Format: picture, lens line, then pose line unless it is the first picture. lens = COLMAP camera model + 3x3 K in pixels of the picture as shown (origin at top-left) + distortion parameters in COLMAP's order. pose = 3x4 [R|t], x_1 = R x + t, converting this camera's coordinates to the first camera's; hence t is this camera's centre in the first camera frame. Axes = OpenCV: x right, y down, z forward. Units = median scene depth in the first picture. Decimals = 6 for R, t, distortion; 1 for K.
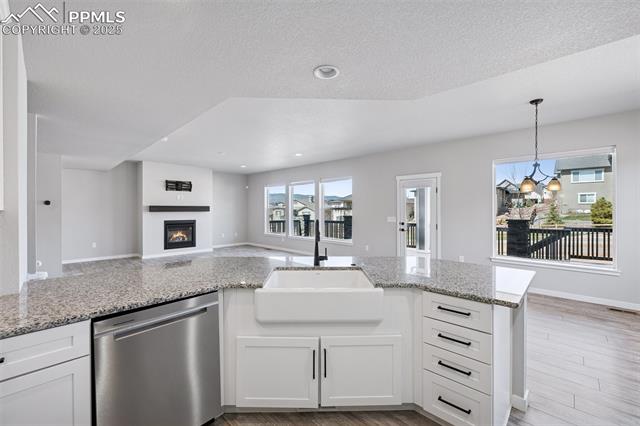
lens RADIAL K [[266.3, 0, 318.4], [0, 266.3, 211.2], [0, 0, 1]] dist [-0.004812, 0.000787]
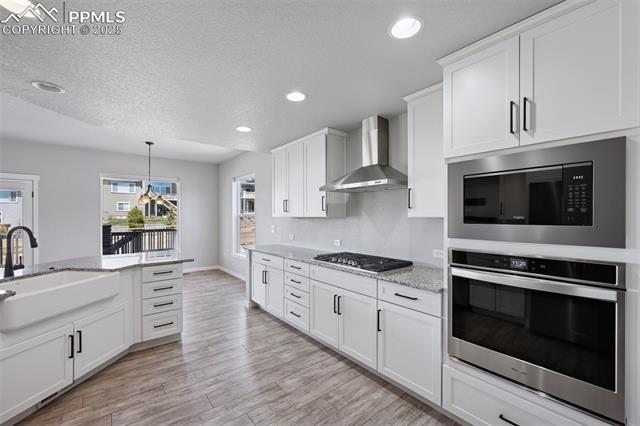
lens RADIAL K [[266.3, 0, 318.1], [0, 266.3, 216.2], [0, 0, 1]] dist [-0.004812, 0.000787]
pose [[0.129446, 0.001339, 0.991586, -0.230575], [0.004587, 0.999988, -0.001949, 0.000437], [-0.991576, 0.004801, 0.129438, -0.054677]]
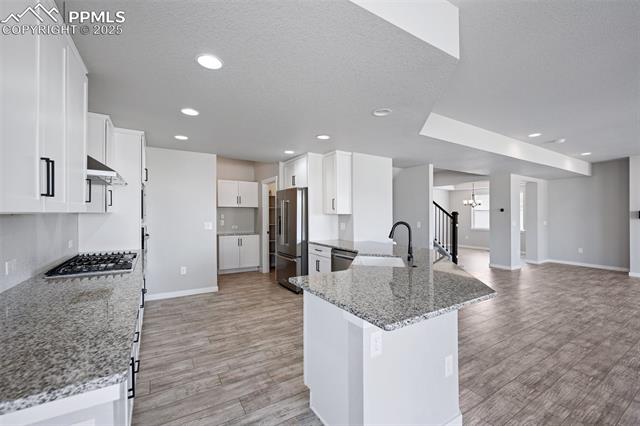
lens RADIAL K [[266.3, 0, 315.7], [0, 266.3, 214.8], [0, 0, 1]] dist [-0.004812, 0.000787]
pose [[-0.257662, 0.001568, -0.966234, 0.374398], [-0.012028, 0.999916, 0.004830, -0.000981], [0.966160, 0.012866, -0.257622, 0.265570]]
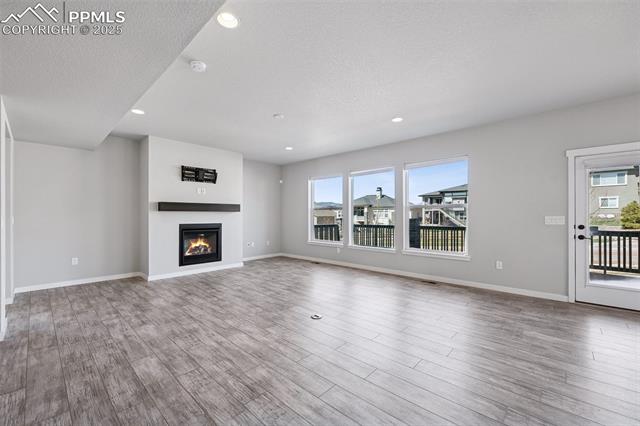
lens RADIAL K [[266.3, 0, 317.6], [0, 266.3, 215.7], [0, 0, 1]] dist [-0.004812, 0.000787]
pose [[0.999879, -0.000837, 0.015556, -0.237795], [0.000931, 0.999981, -0.006056, 0.018937], [-0.015550, 0.006070, 0.999861, 0.311879]]
